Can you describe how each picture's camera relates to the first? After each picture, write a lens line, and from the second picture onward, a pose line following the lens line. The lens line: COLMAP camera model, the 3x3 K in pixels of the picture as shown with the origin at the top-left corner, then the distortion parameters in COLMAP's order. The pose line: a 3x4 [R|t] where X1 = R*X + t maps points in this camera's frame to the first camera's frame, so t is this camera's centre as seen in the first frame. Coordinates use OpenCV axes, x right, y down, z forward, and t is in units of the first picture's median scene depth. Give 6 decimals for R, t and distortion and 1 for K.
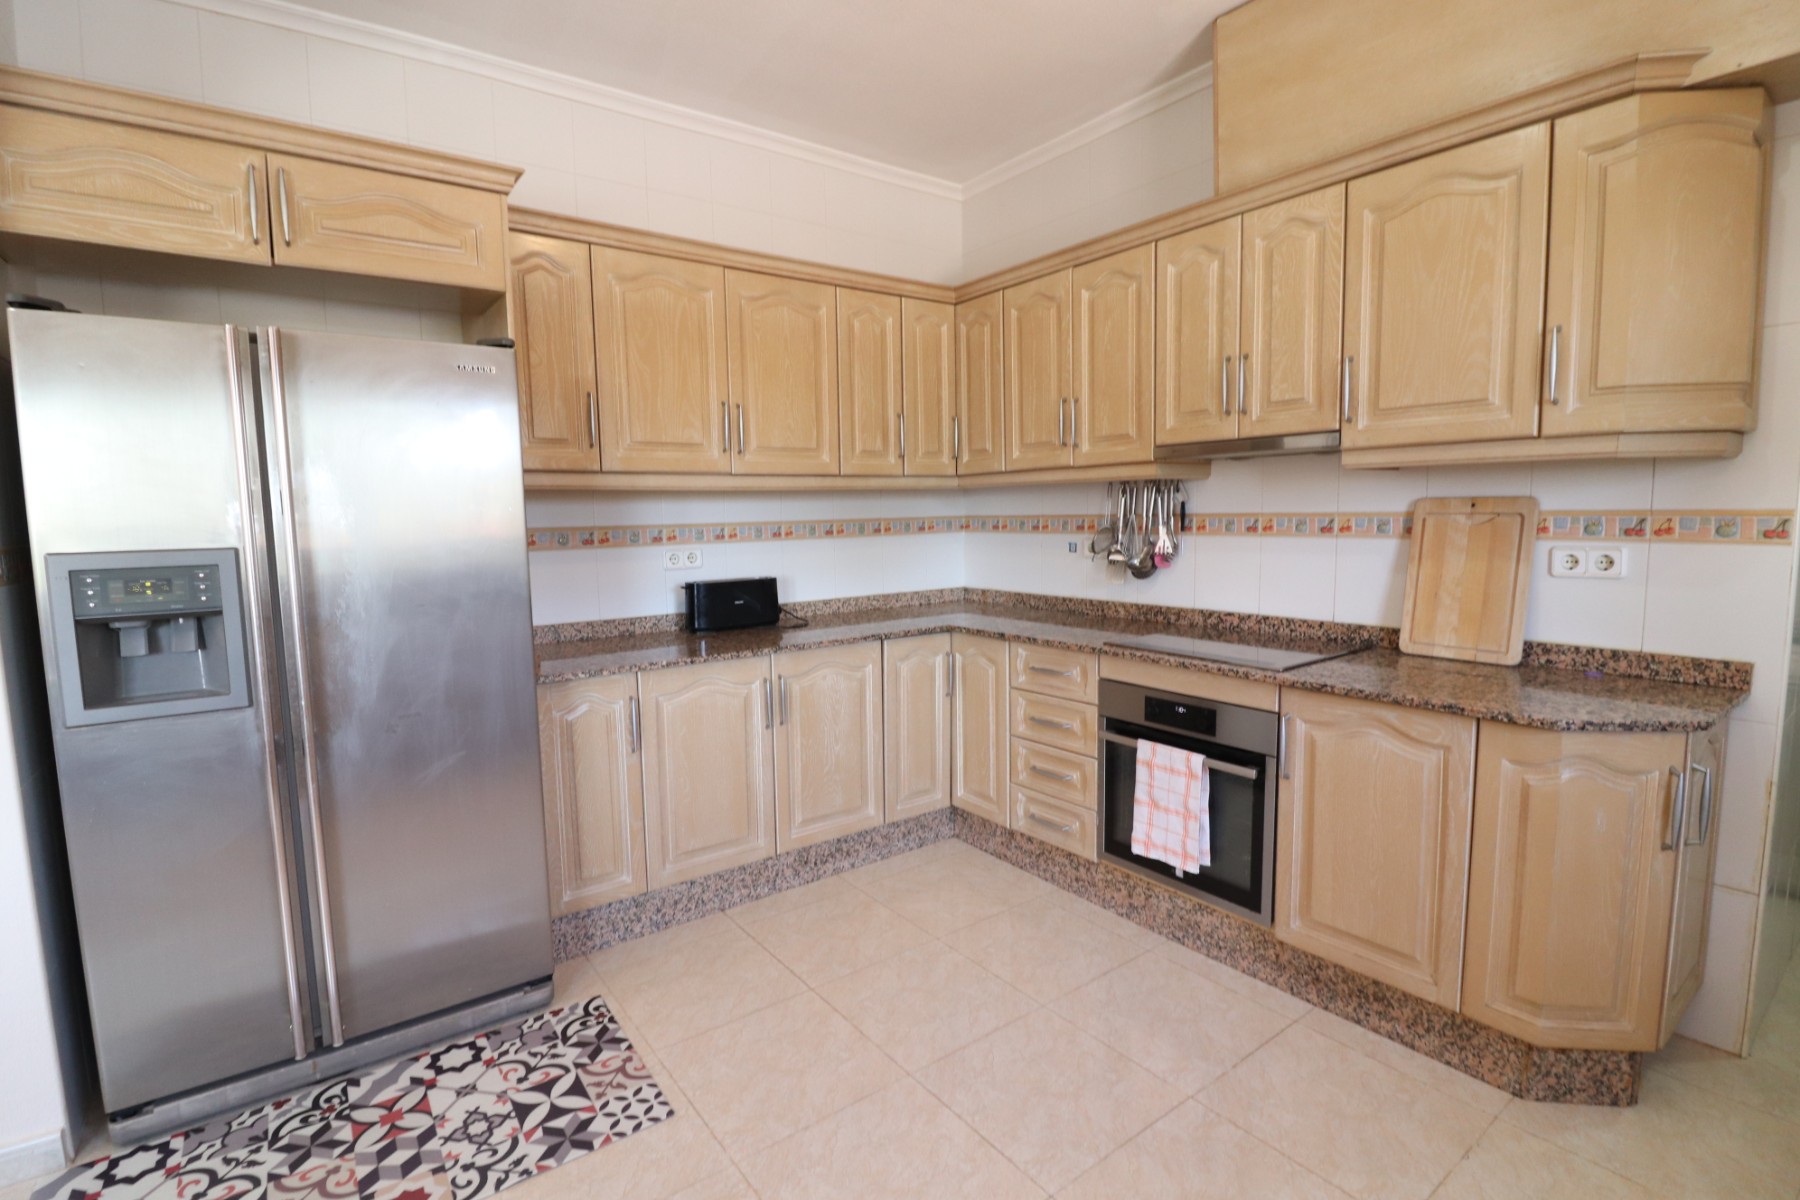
lens RADIAL K [[840.1, 0, 900.0], [0, 840.1, 600.0], [0, 0, 1]] dist [-0.002894, -0.013174]
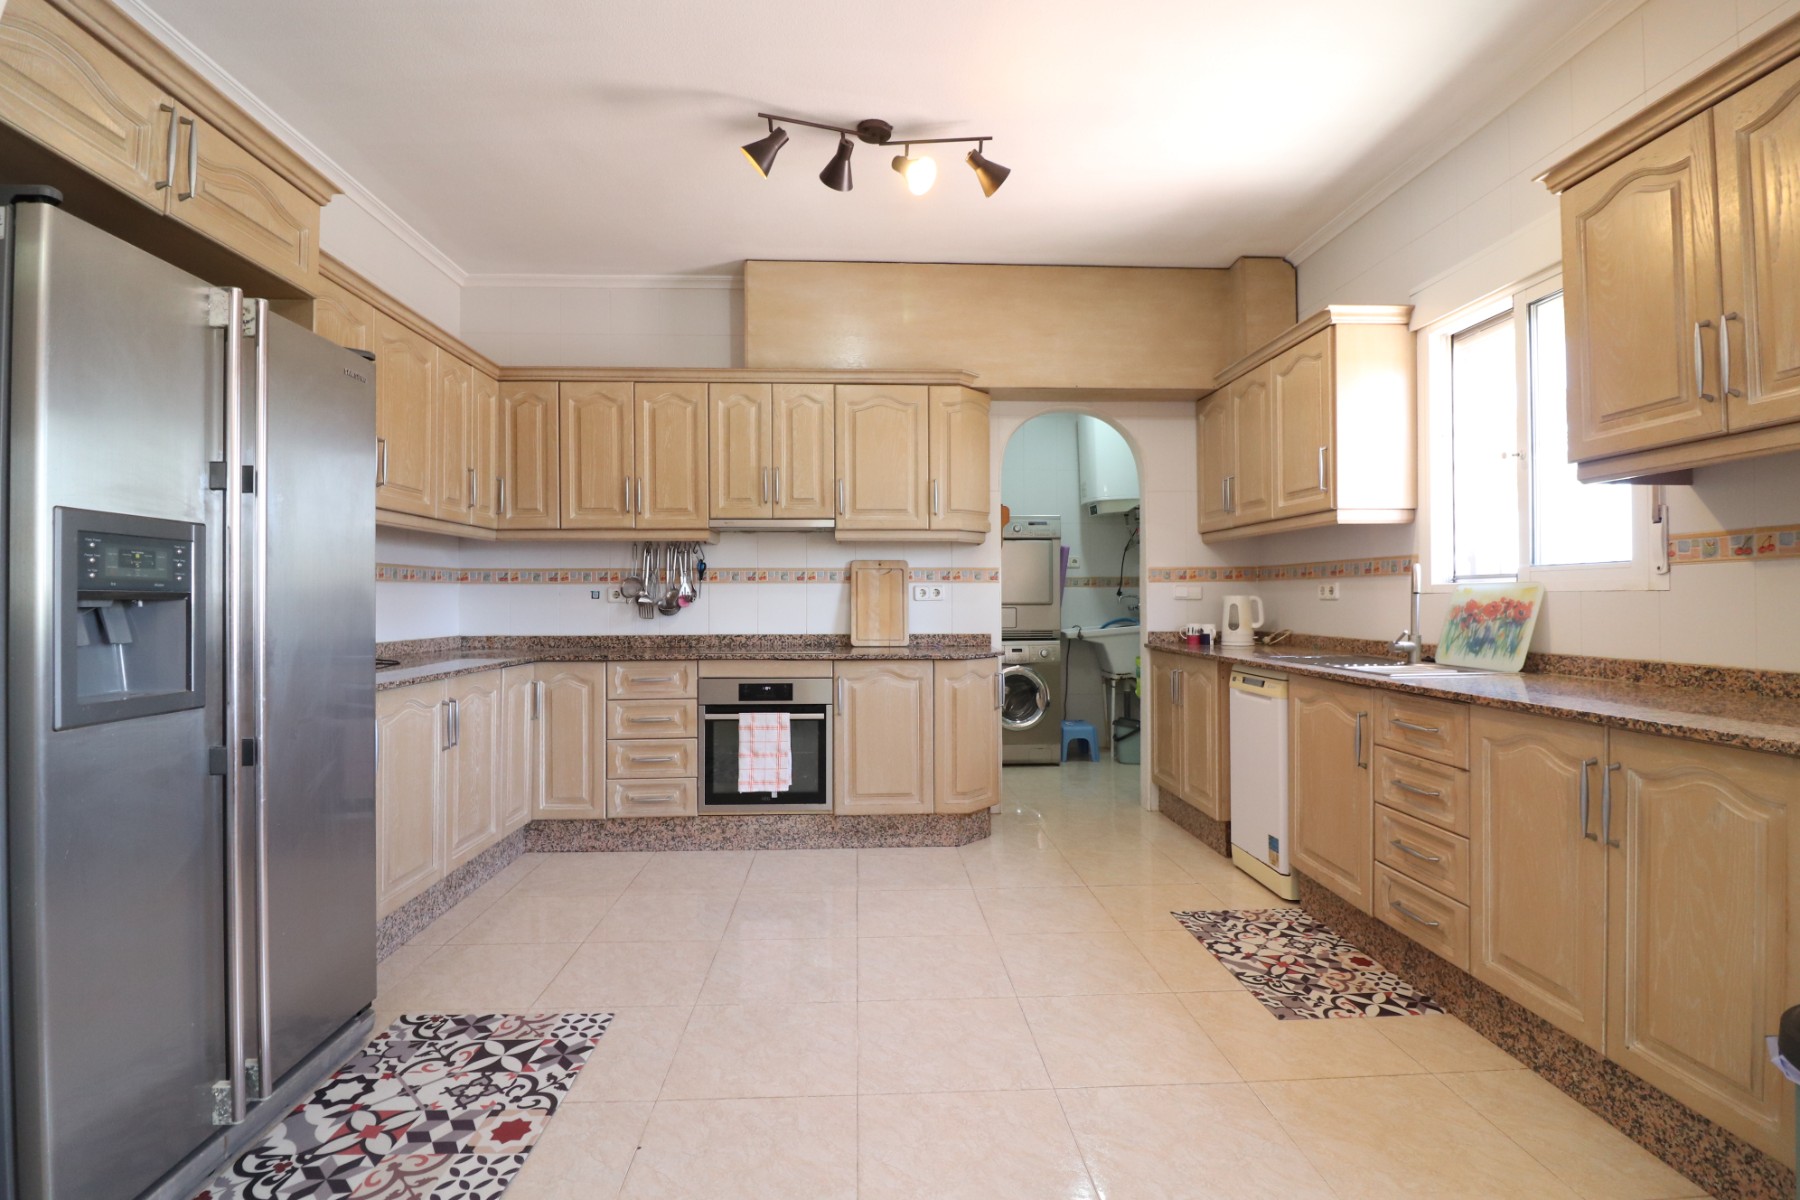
lens RADIAL K [[840.1, 0, 900.0], [0, 840.1, 600.0], [0, 0, 1]] dist [-0.002894, -0.013174]
pose [[0.554025, 0.016810, 0.832330, -0.813845], [0.081775, 0.993862, -0.074505, 0.104443], [-0.828474, 0.109342, 0.549250, -0.067345]]
